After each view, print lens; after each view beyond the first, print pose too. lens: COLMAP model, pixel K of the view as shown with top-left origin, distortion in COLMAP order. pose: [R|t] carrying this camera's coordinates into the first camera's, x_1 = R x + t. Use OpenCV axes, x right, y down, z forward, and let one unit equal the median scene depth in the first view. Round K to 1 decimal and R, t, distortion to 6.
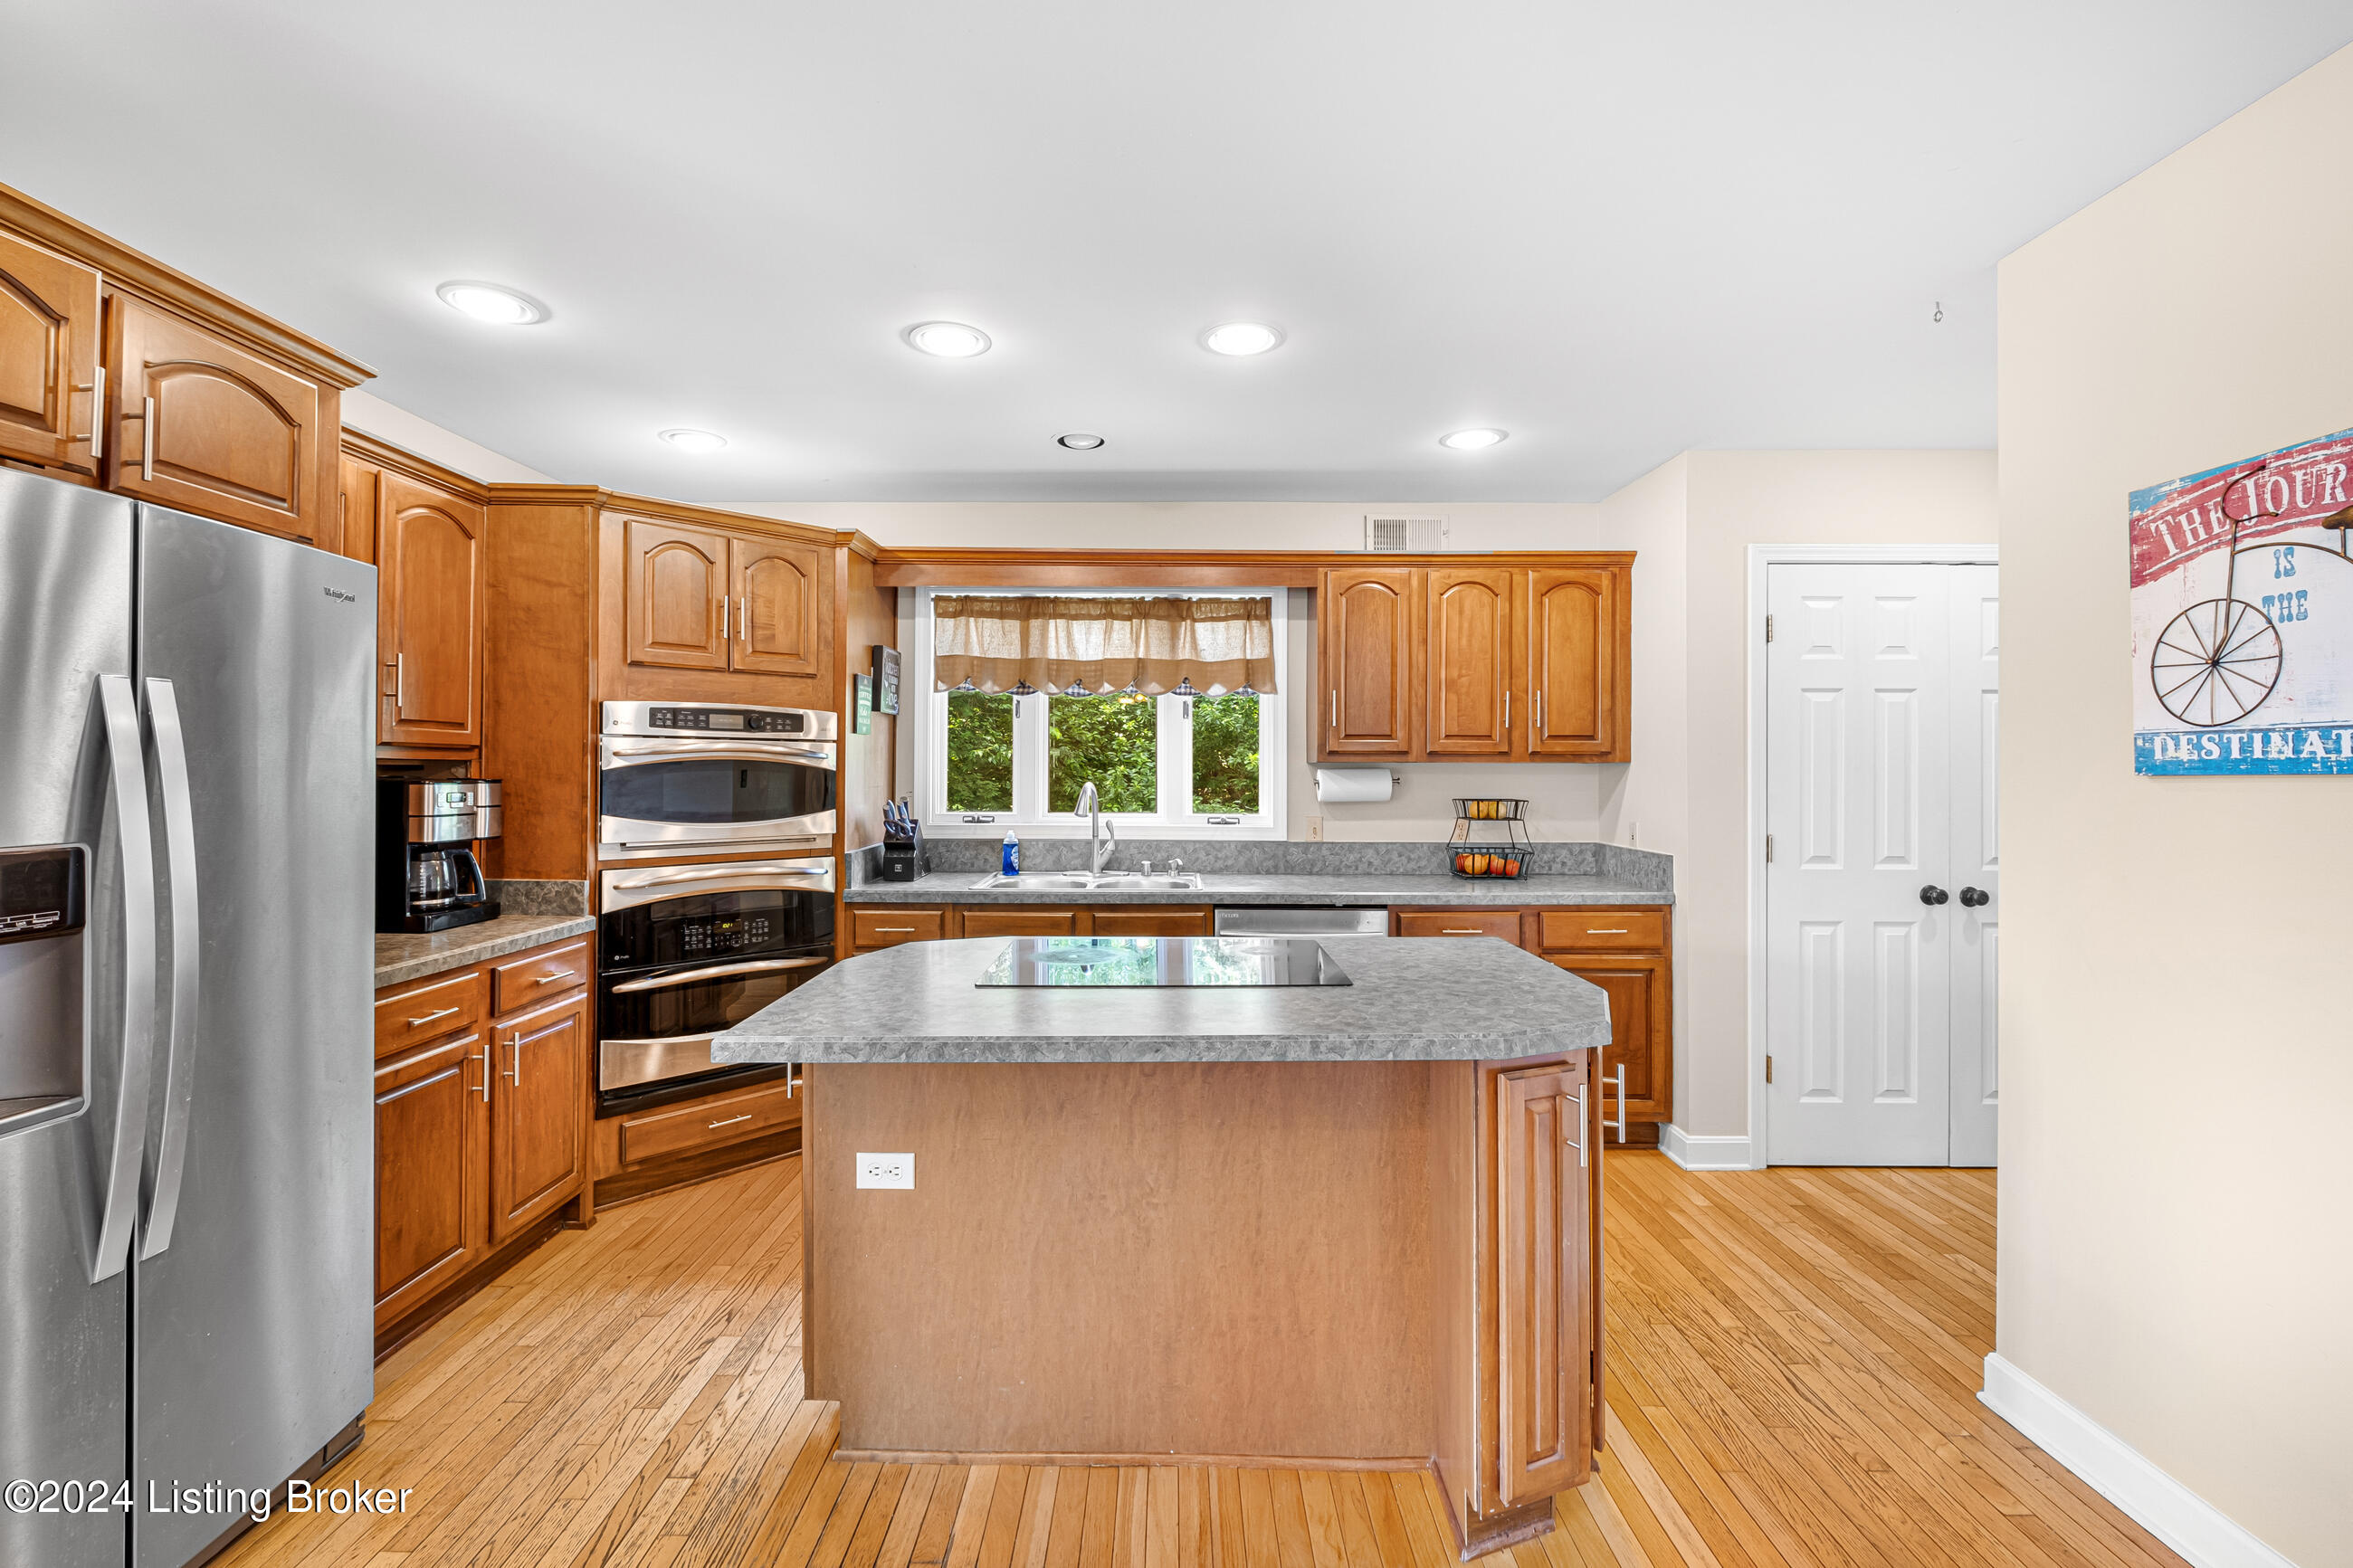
lens RADIAL K [[1025.0, 0, 1161.5], [0, 1025.0, 766.3], [0, 0, 1]] dist [0.005288, -0.005750]
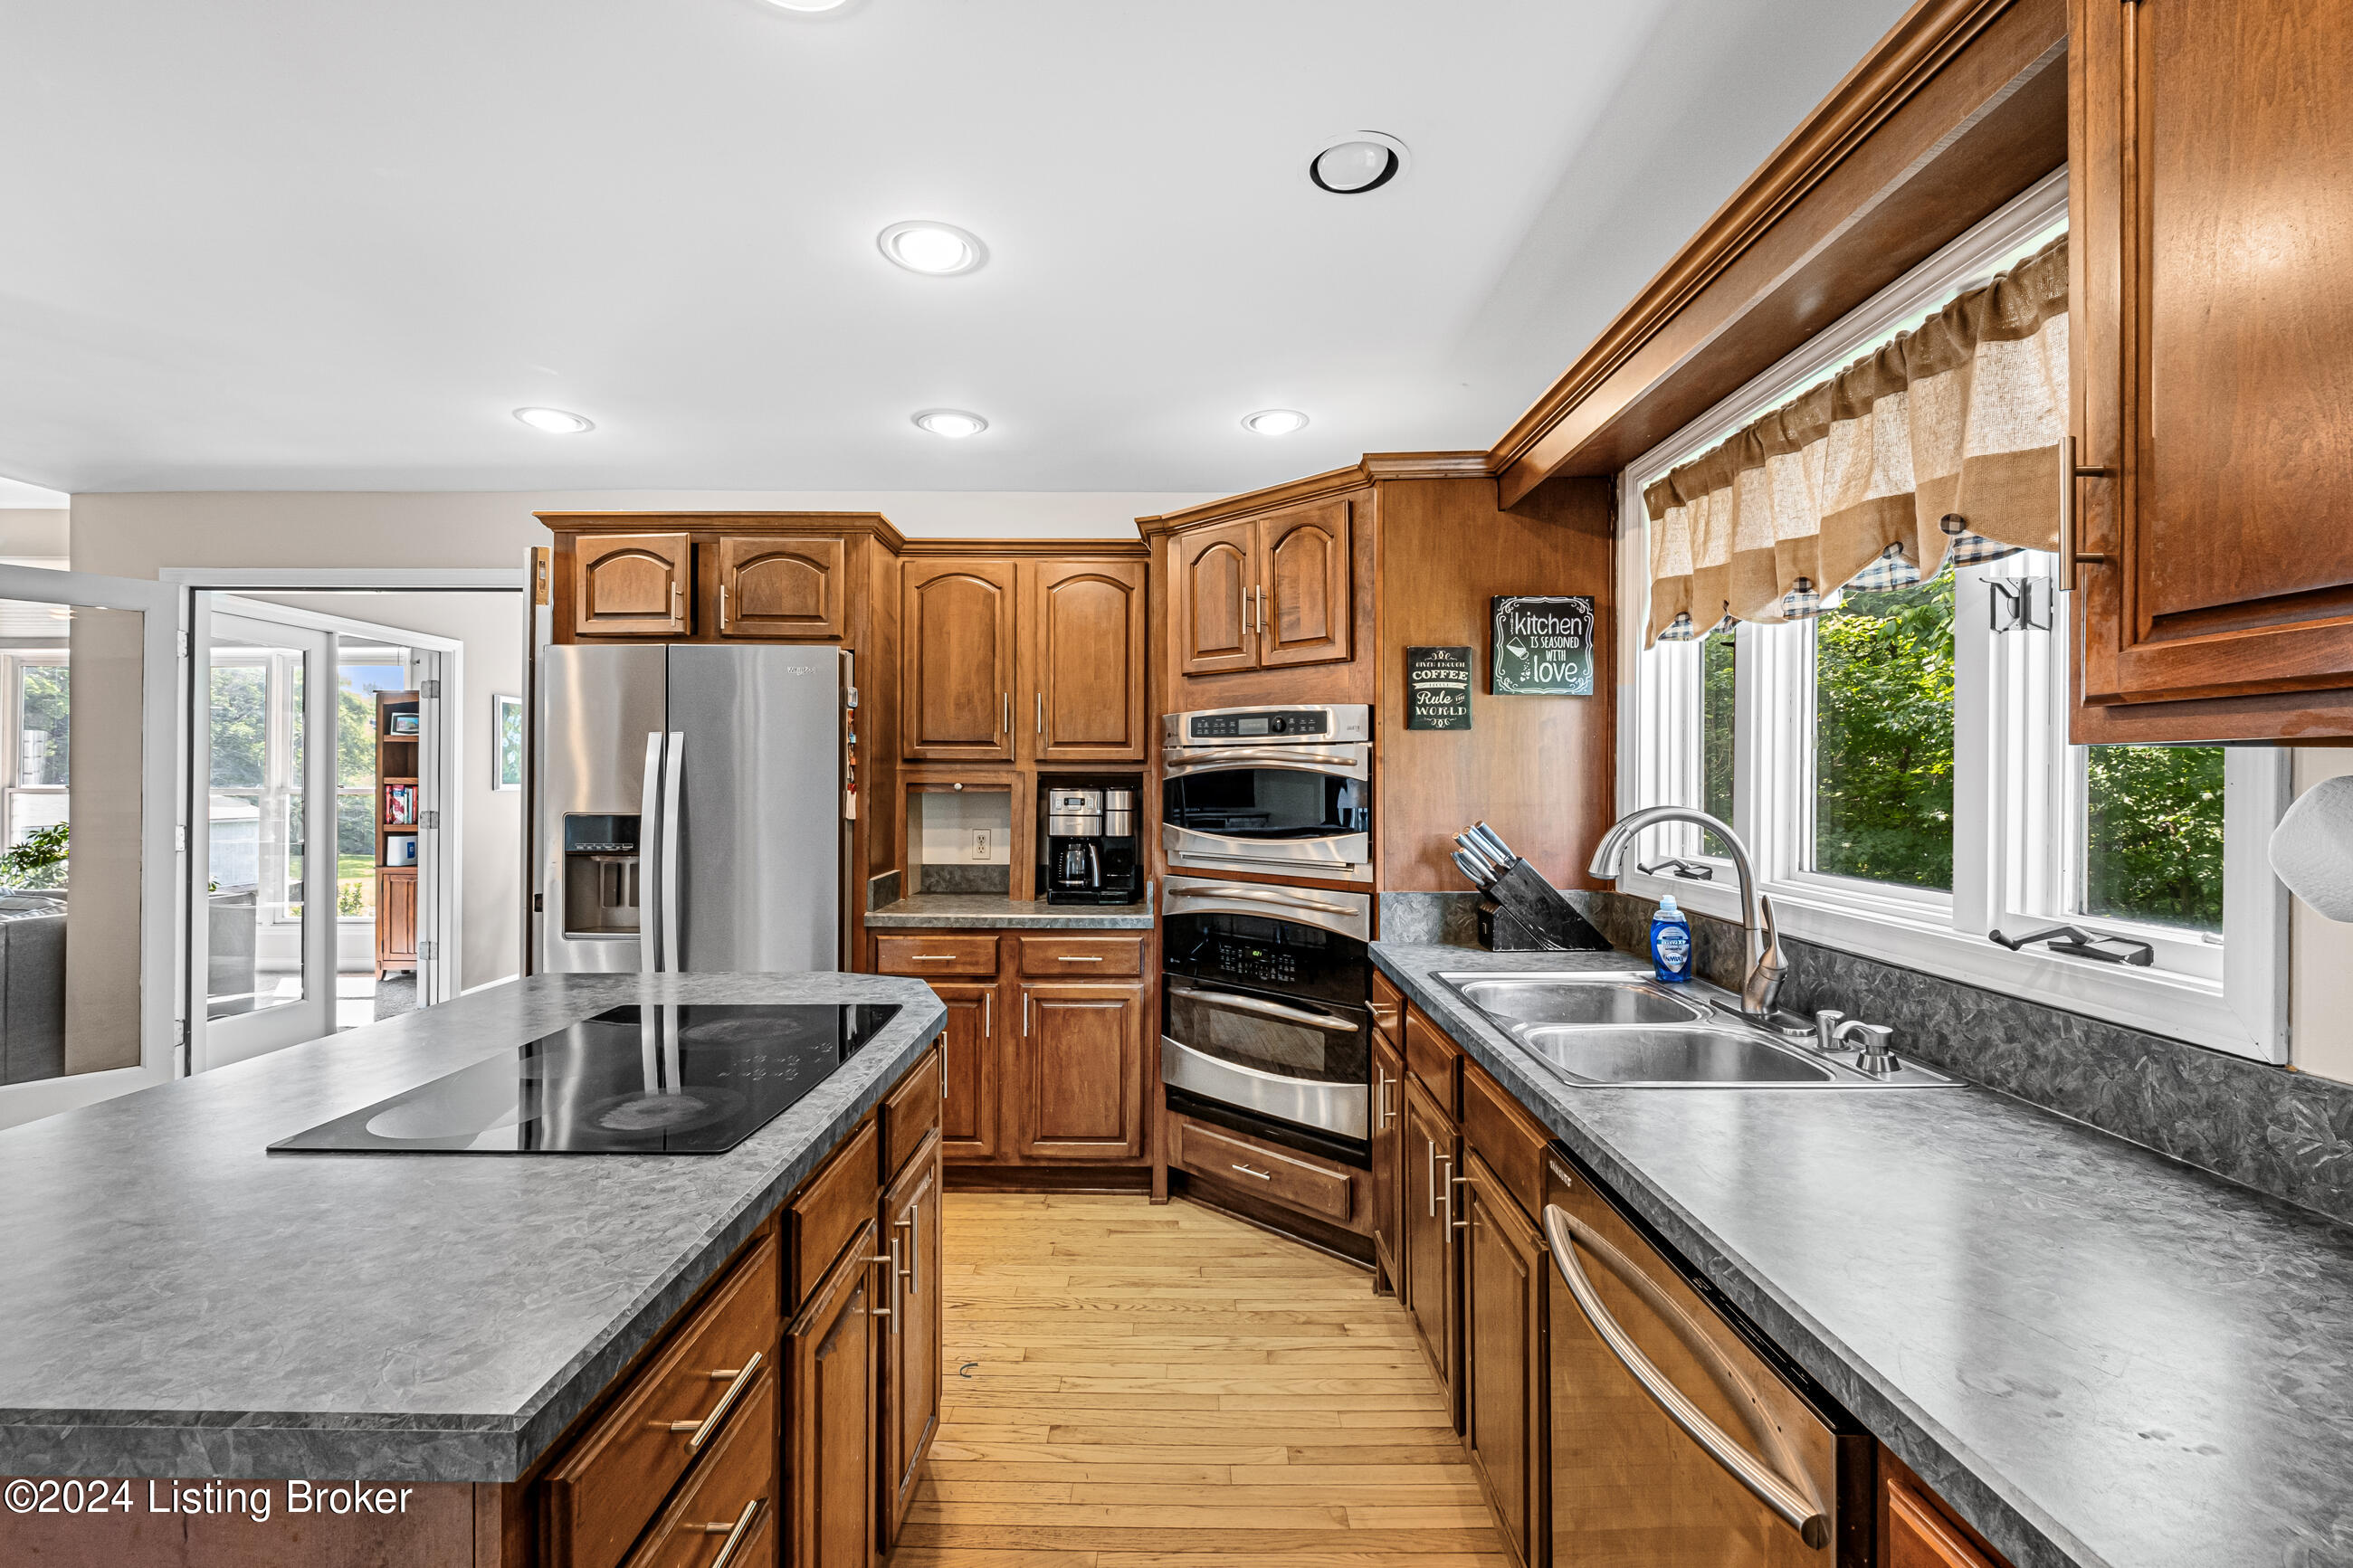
lens RADIAL K [[1025.0, 0, 1165.0], [0, 1025.0, 779.5], [0, 0, 1]] dist [0.005288, -0.005750]
pose [[-0.008979, -0.002654, -0.999956, 0.441759], [0.001713, 0.999995, -0.002670, 0.004887], [0.999958, -0.001737, -0.008974, 0.864350]]
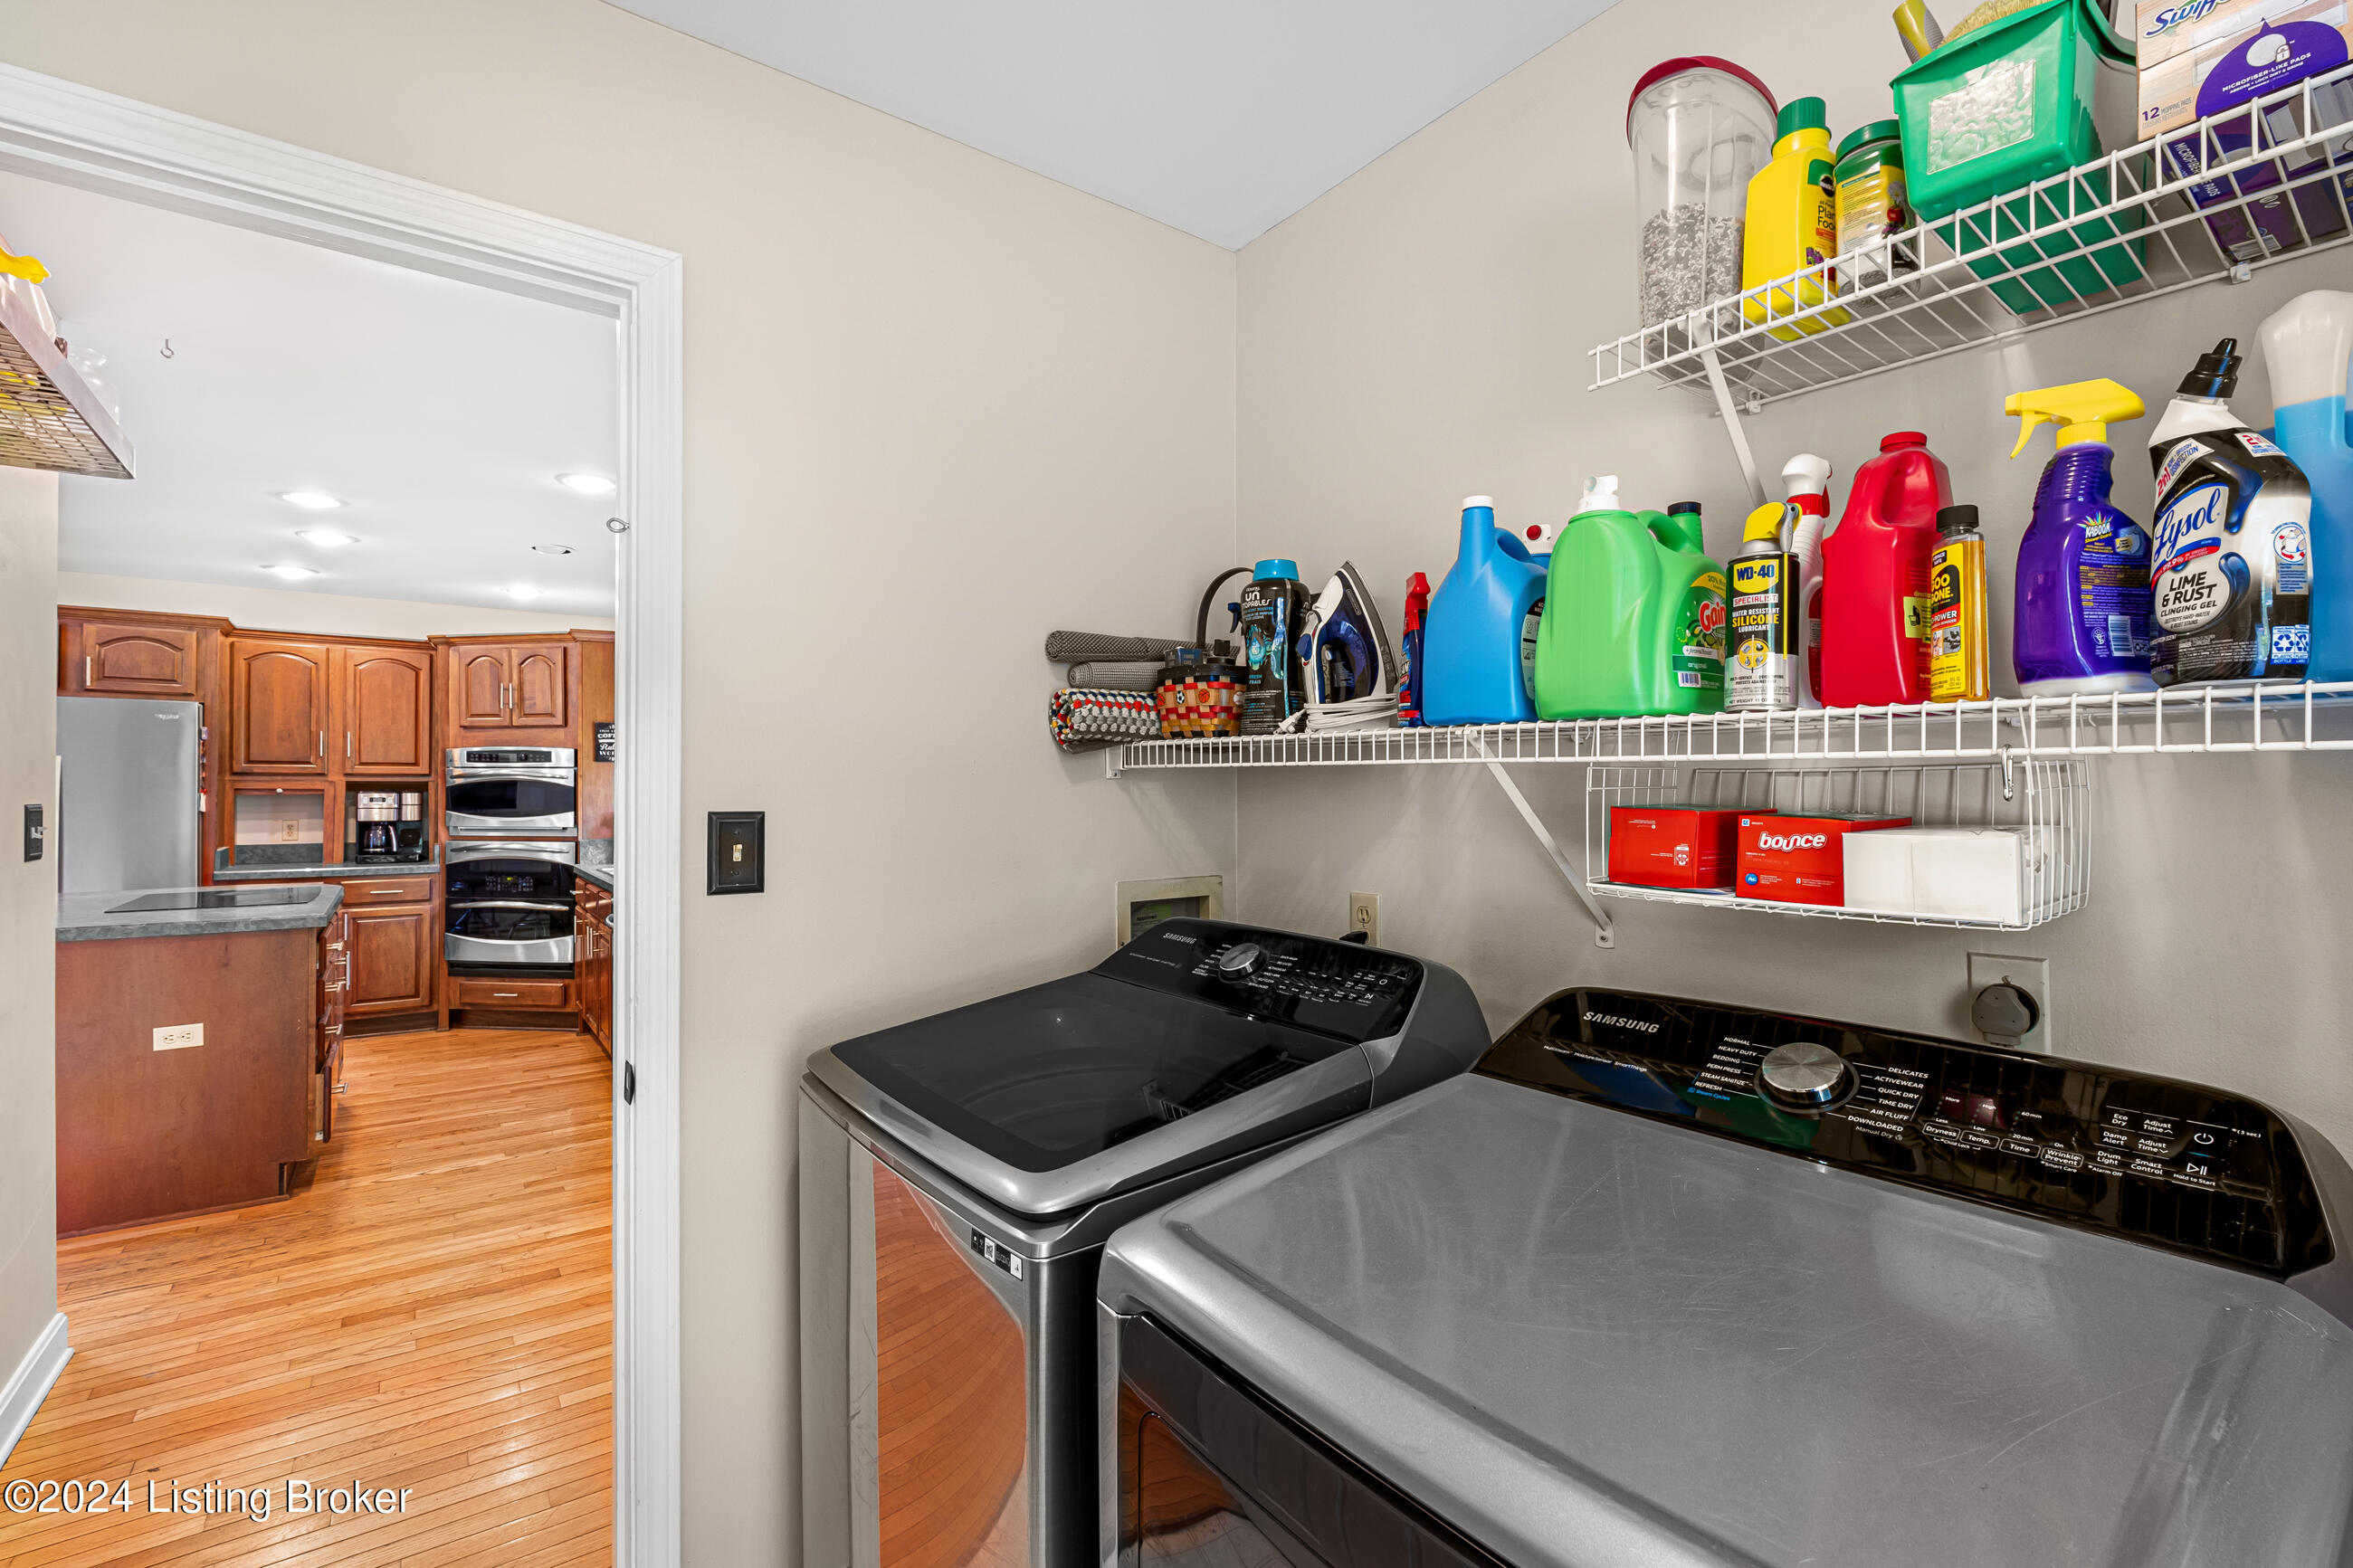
lens RADIAL K [[1025.0, 0, 1163.1], [0, 1025.0, 782.8], [0, 0, 1]] dist [0.005288, -0.005750]
pose [[0.599648, -0.009239, -0.800211, 1.462818], [0.005581, 0.999957, -0.007363, 0.015227], [0.800245, -0.000051, 0.599674, 0.789775]]
